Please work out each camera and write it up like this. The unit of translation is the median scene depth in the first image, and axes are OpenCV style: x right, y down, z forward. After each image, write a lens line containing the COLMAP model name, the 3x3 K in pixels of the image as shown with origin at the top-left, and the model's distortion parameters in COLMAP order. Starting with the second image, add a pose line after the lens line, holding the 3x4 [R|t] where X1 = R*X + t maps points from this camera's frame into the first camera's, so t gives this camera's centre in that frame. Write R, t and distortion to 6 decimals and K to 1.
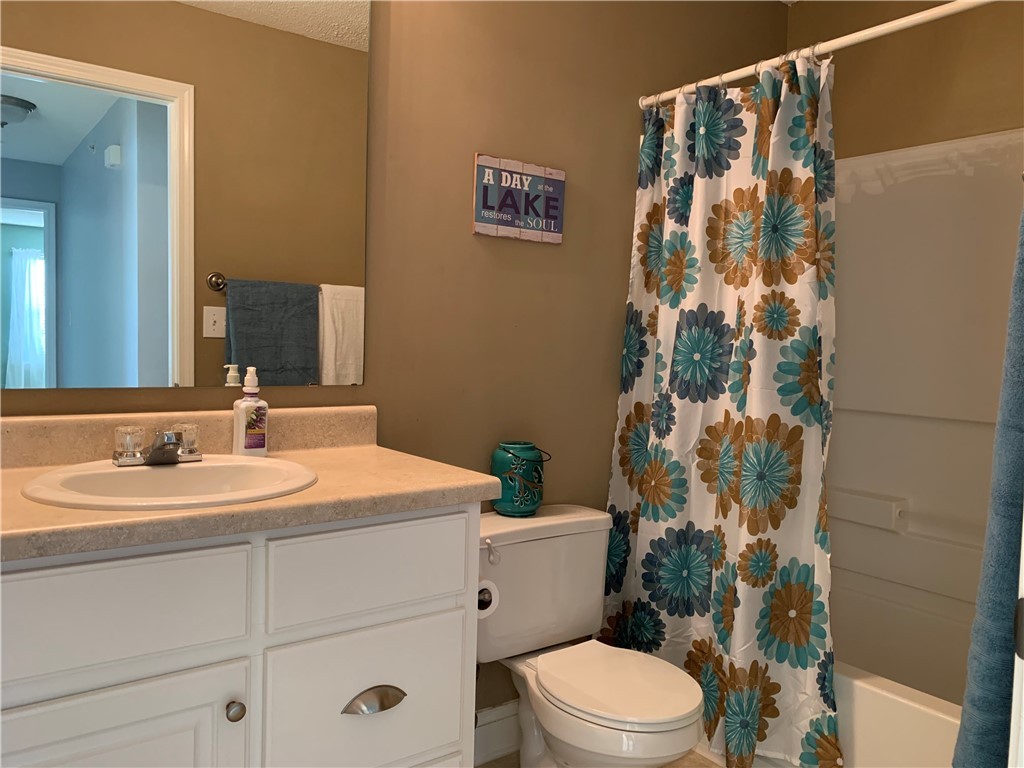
lens RADIAL K [[779.4, 0, 519.5], [0, 779.4, 385.8], [0, 0, 1]] dist [0.041087, -0.058185]
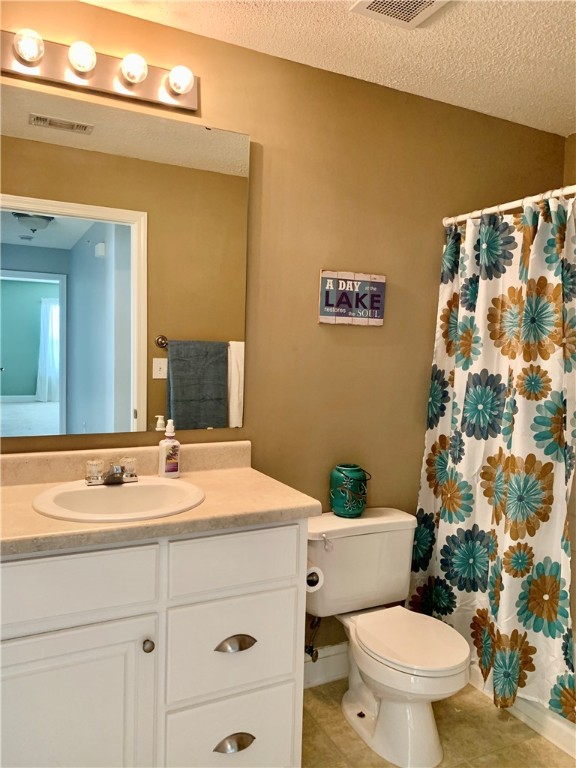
lens RADIAL K [[584.6, 0, 293.8], [0, 584.6, 387.9], [0, 0, 1]] dist [0.041087, -0.058185]
pose [[0.985668, 0.008974, -0.168457, 0.082586], [-0.008684, 0.999959, 0.002462, -0.077157], [0.168472, -0.000964, 0.985706, -0.095407]]
